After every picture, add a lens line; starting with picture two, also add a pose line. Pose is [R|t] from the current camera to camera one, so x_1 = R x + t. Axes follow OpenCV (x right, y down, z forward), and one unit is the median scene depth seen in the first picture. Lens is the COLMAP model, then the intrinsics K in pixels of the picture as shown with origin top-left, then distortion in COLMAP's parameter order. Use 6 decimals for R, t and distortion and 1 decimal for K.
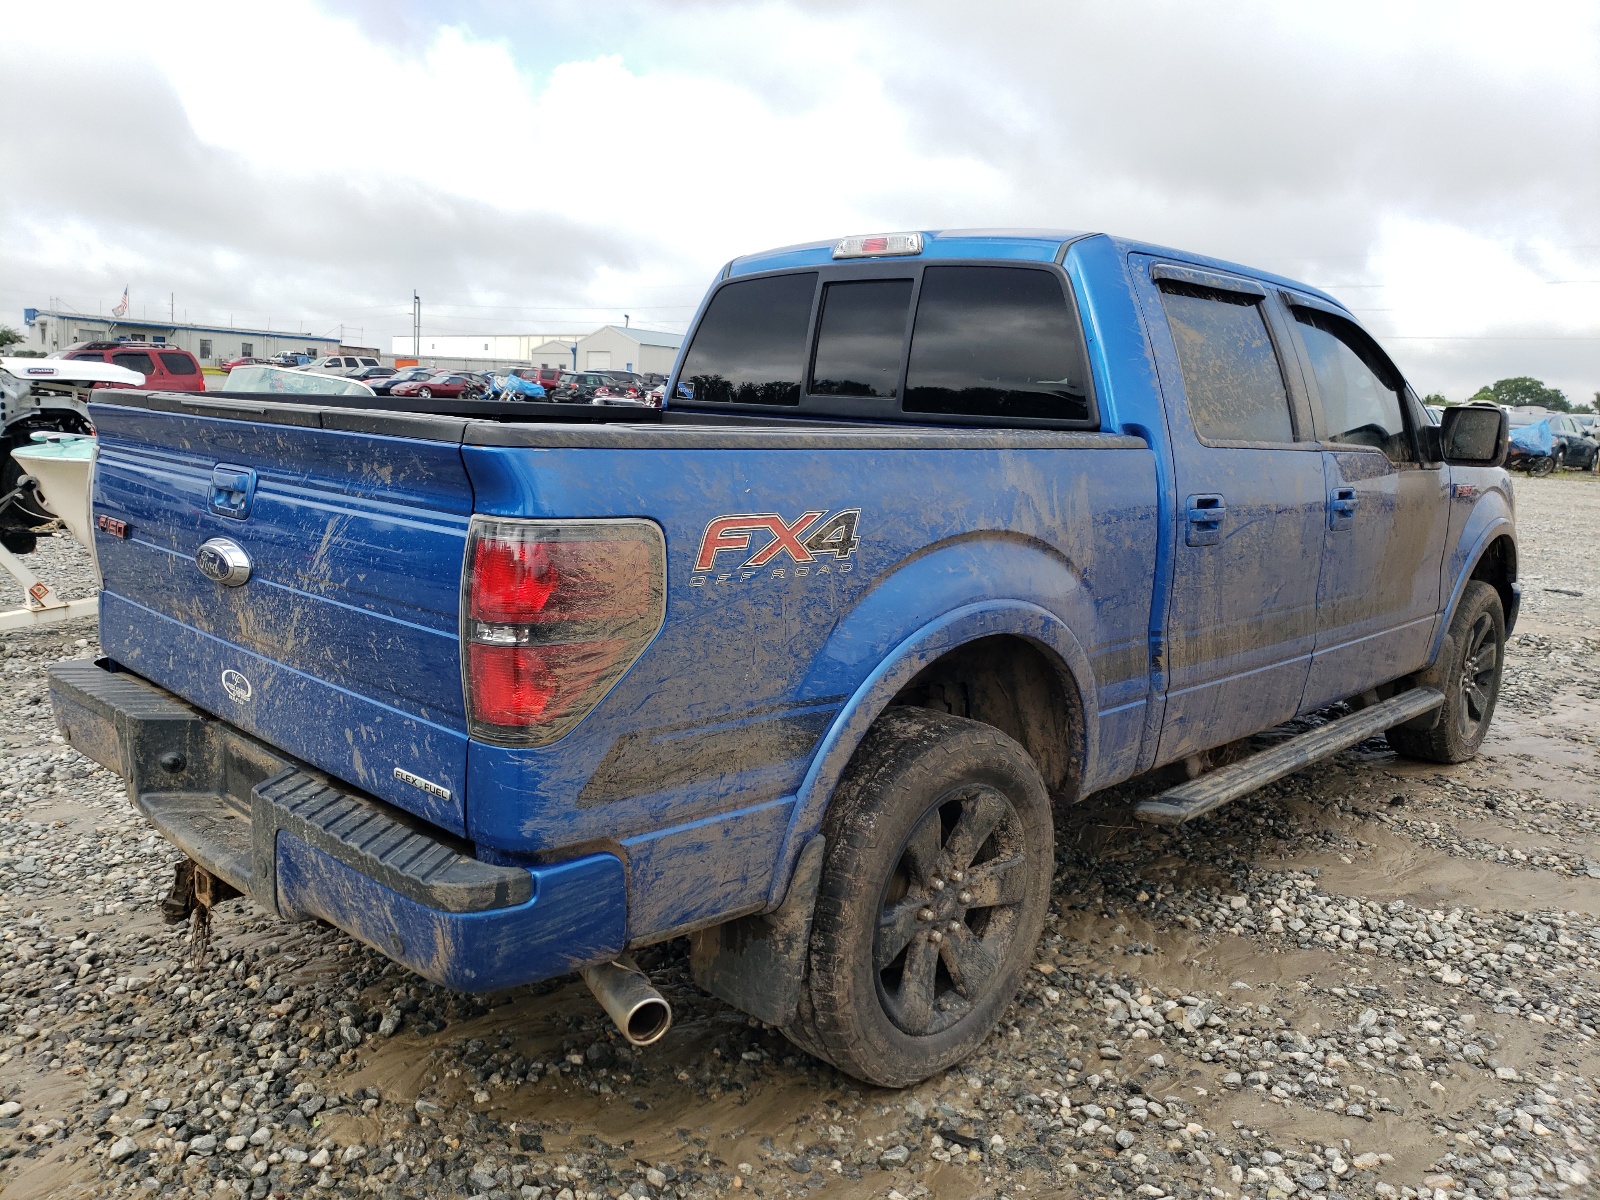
lens RADIAL K [[1249.0, 0, 800.0], [0, 1249.0, 600.0], [0, 0, 1]] dist [0.007233, 0.001210]
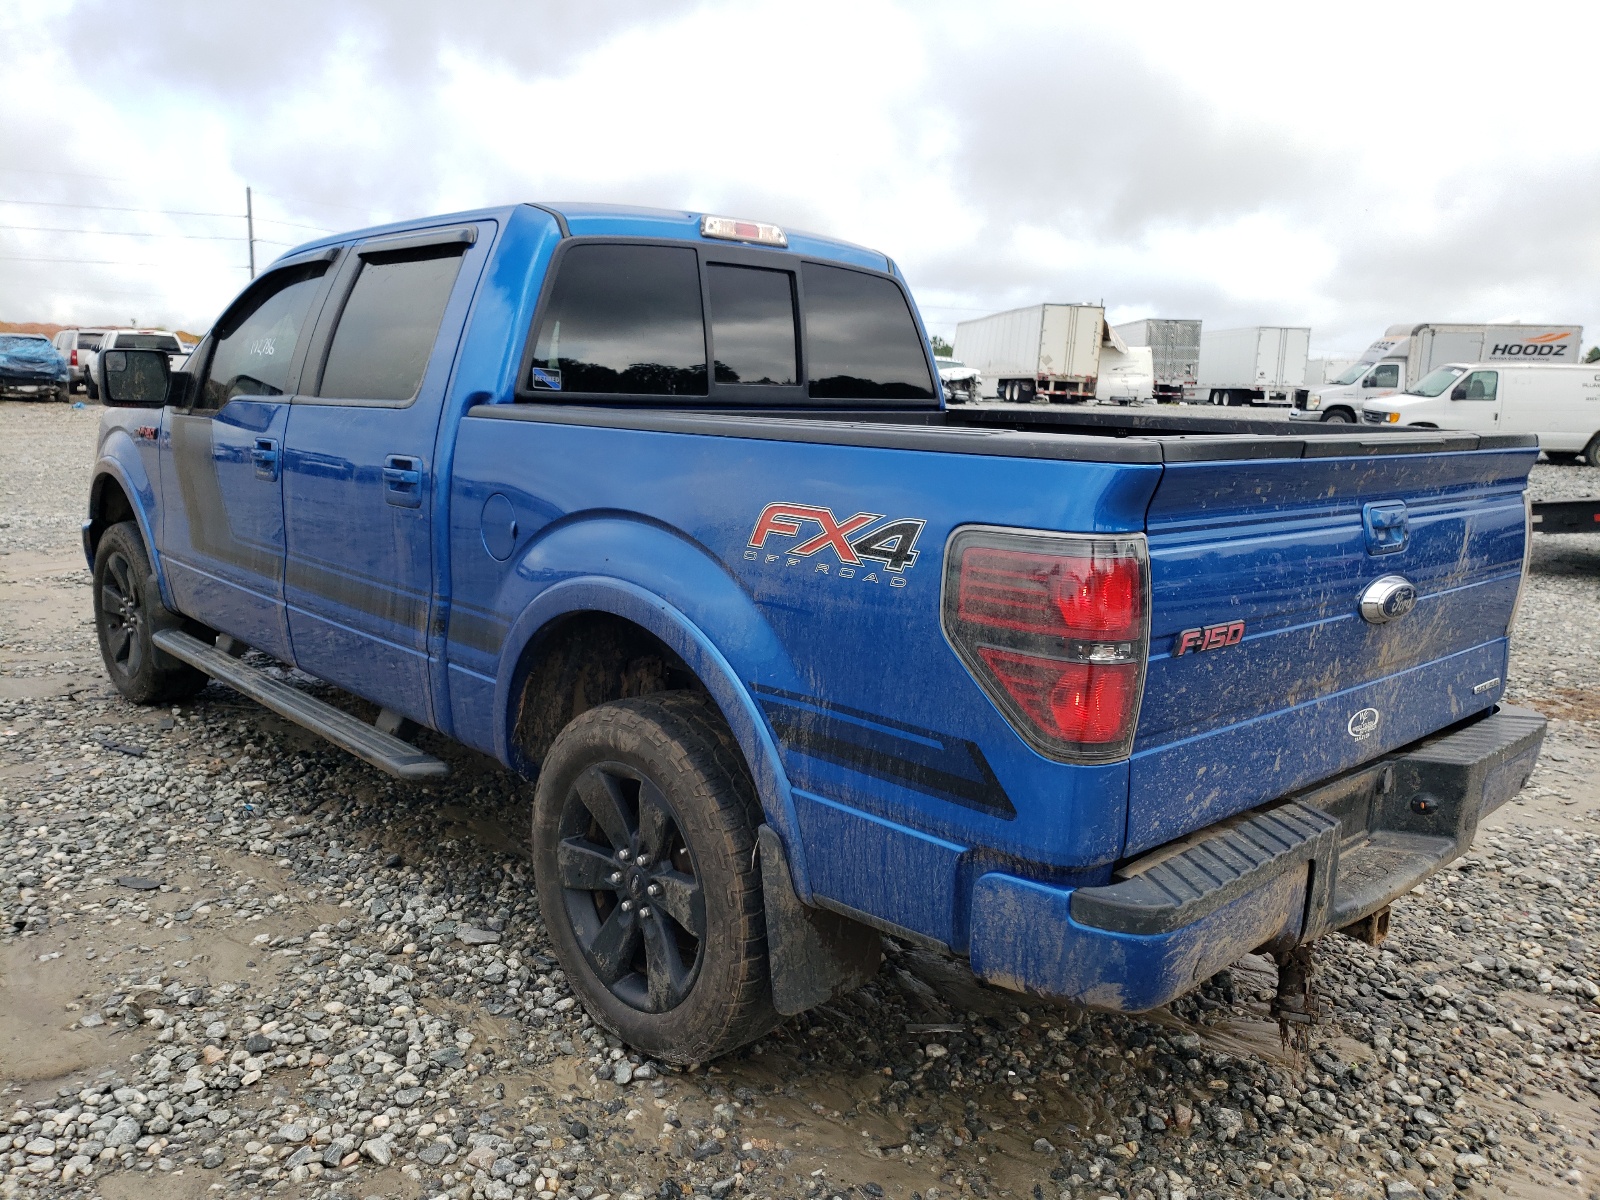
lens RADIAL K [[1213.8, 0, 800.0], [0, 1213.8, 600.0], [0, 0, 1]] dist [0.000901, -0.001013]
pose [[-0.038368, 0.124265, -0.991507, 0.946152], [-0.198144, 0.971589, 0.129436, -0.118080], [0.979422, 0.201428, -0.012655, 0.998118]]
